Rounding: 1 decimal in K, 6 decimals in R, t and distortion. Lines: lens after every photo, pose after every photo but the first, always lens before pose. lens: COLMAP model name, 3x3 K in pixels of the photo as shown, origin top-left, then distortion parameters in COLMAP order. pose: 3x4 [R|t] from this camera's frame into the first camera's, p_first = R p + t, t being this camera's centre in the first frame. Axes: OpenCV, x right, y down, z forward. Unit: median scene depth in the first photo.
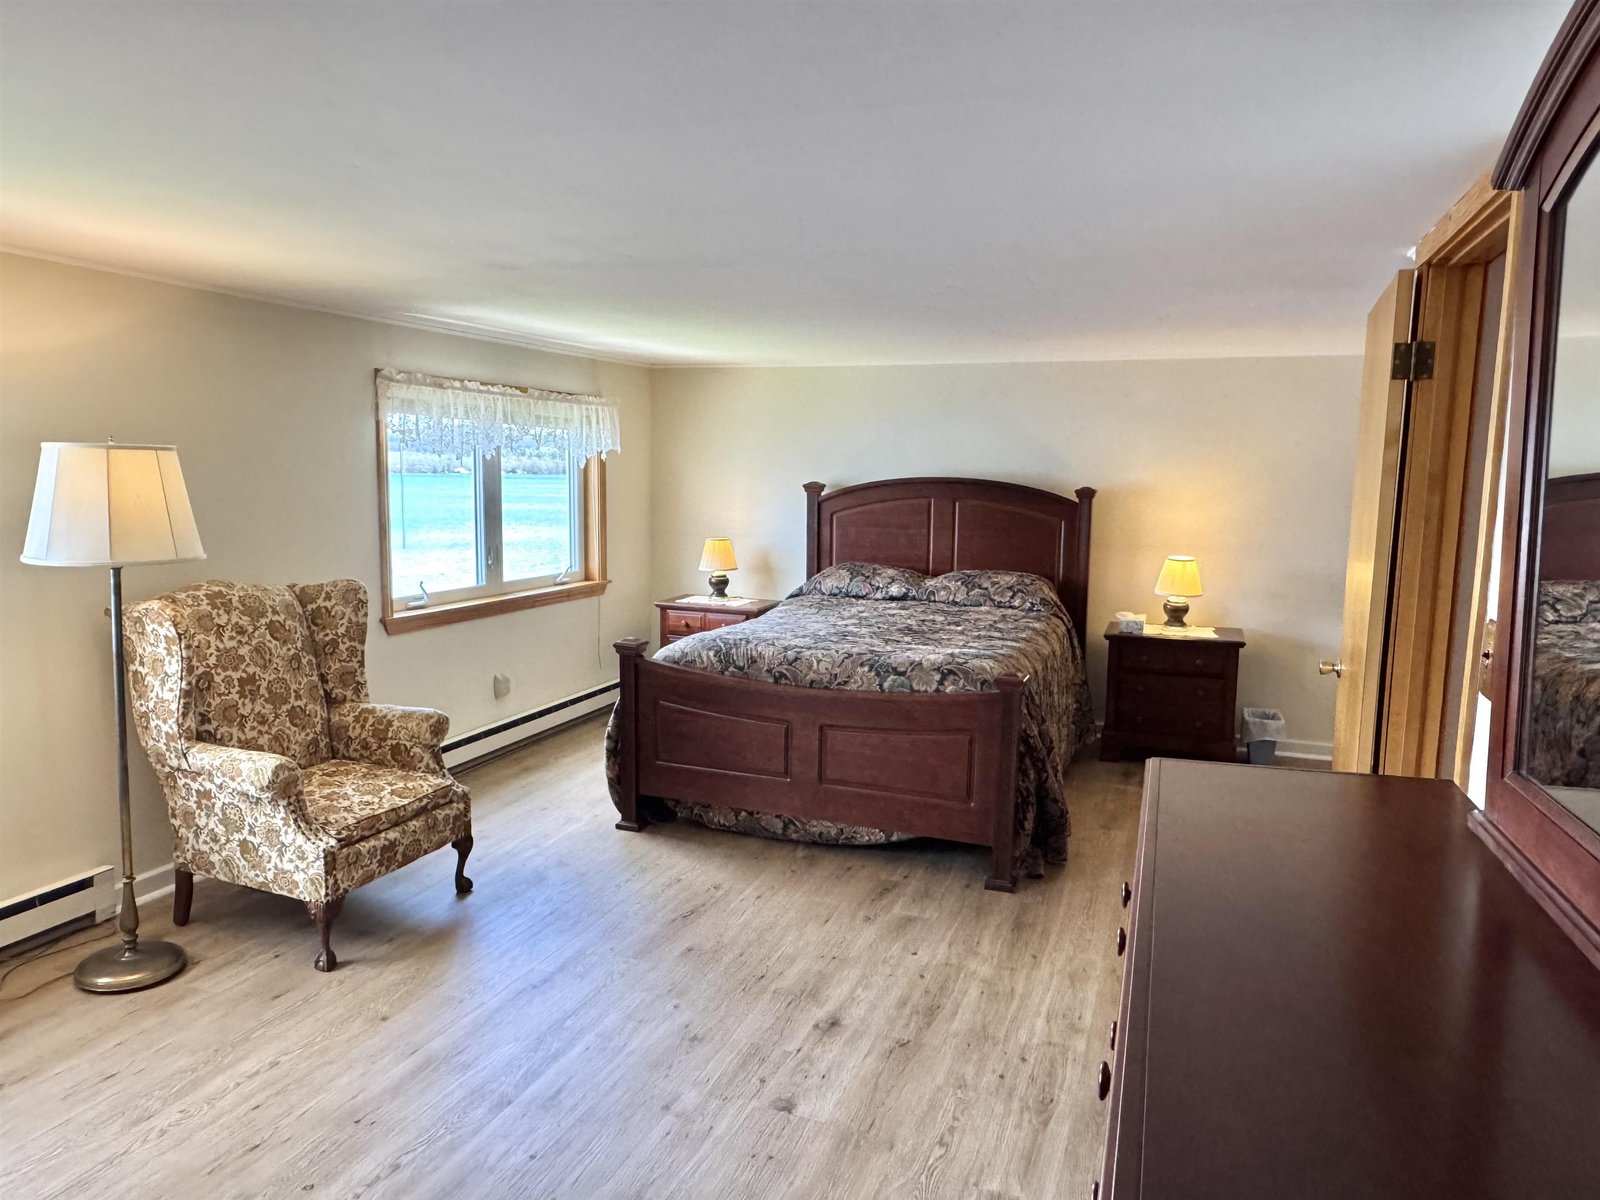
lens RADIAL K [[1077.8, 0, 801.3], [0, 1077.8, 601.0], [0, 0, 1]] dist [-0.000078, -0.000128]
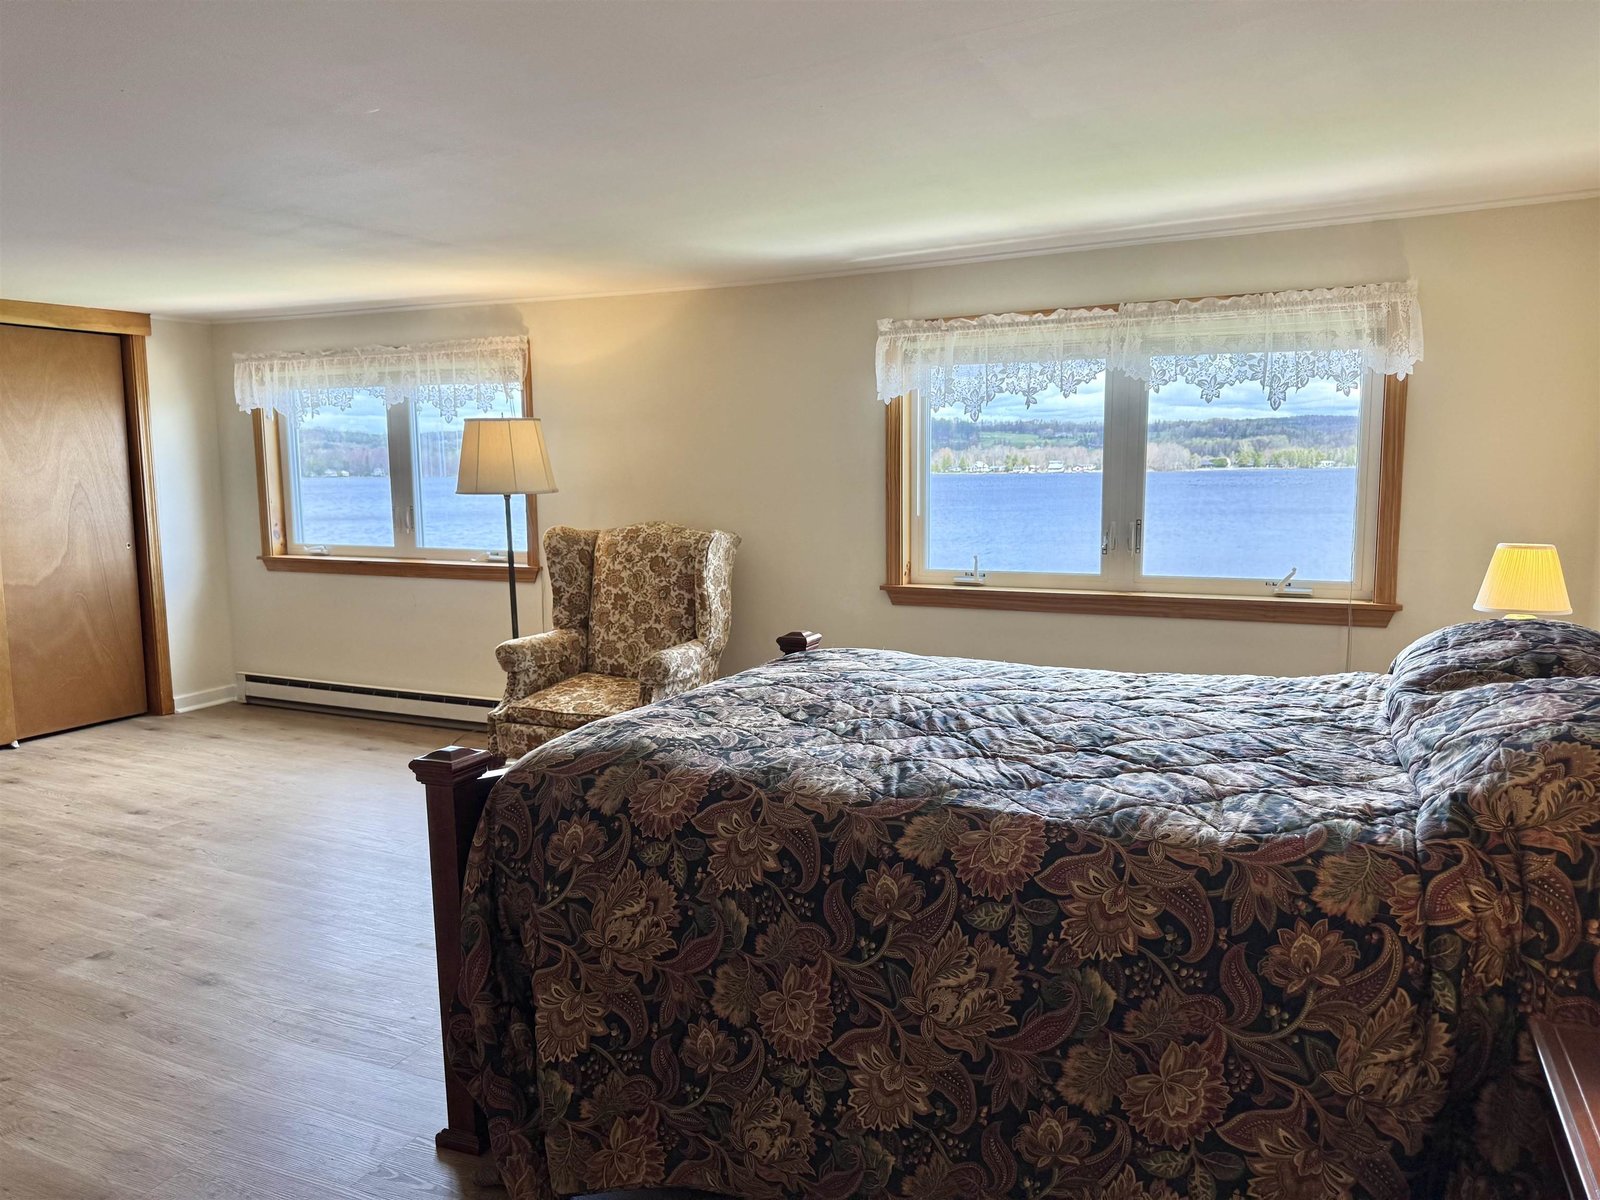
lens RADIAL K [[1132.8, 0, 801.5], [0, 1132.8, 598.5], [0, 0, 1]] dist [0.068289, -0.078865]
pose [[-0.098200, 0.110852, -0.988973, 0.812198], [-0.105430, 0.987025, 0.121102, -0.112274], [0.989566, 0.116160, -0.085239, 1.328894]]
